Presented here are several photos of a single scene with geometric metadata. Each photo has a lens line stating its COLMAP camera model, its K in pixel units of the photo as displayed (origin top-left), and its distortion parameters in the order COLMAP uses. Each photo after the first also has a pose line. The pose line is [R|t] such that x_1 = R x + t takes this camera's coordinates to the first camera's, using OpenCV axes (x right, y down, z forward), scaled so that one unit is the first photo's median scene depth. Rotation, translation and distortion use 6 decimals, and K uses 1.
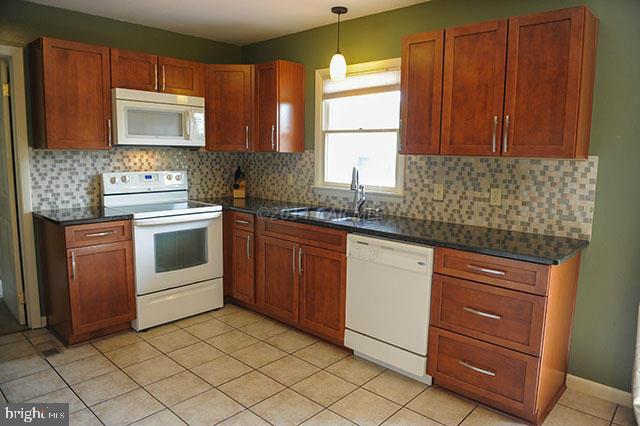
lens RADIAL K [[436.5, 0, 323.8], [0, 436.5, 212.1], [0, 0, 1]] dist [-0.046483, -0.005573]
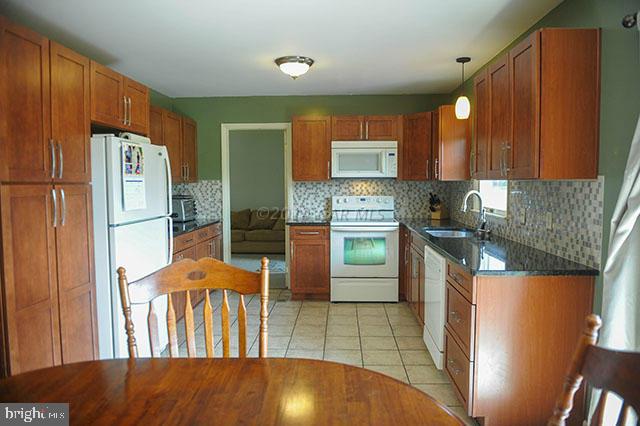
lens RADIAL K [[436.5, 0, 323.8], [0, 436.5, 212.1], [0, 0, 1]] dist [-0.046483, -0.005573]
pose [[0.642995, 0.032382, -0.765186, 0.678796], [-0.088462, 0.995559, -0.032204, 0.018570], [0.760745, 0.088397, 0.643003, -0.012999]]
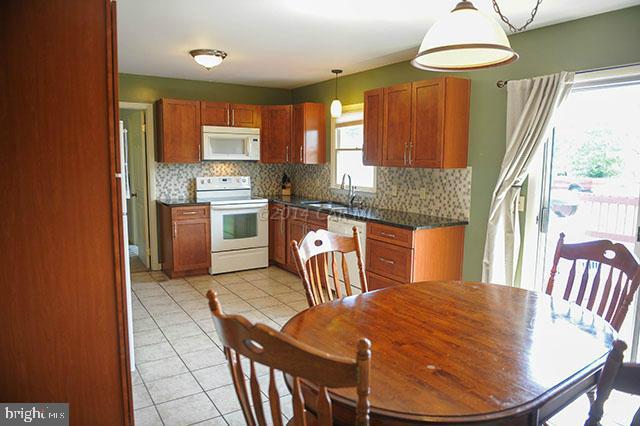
lens RADIAL K [[436.5, 0, 323.8], [0, 436.5, 212.1], [0, 0, 1]] dist [-0.046483, -0.005573]
pose [[0.968638, 0.023172, -0.247393, 0.367014], [-0.027179, 0.999549, -0.012795, 0.049578], [0.246985, 0.019117, 0.968831, -0.472269]]
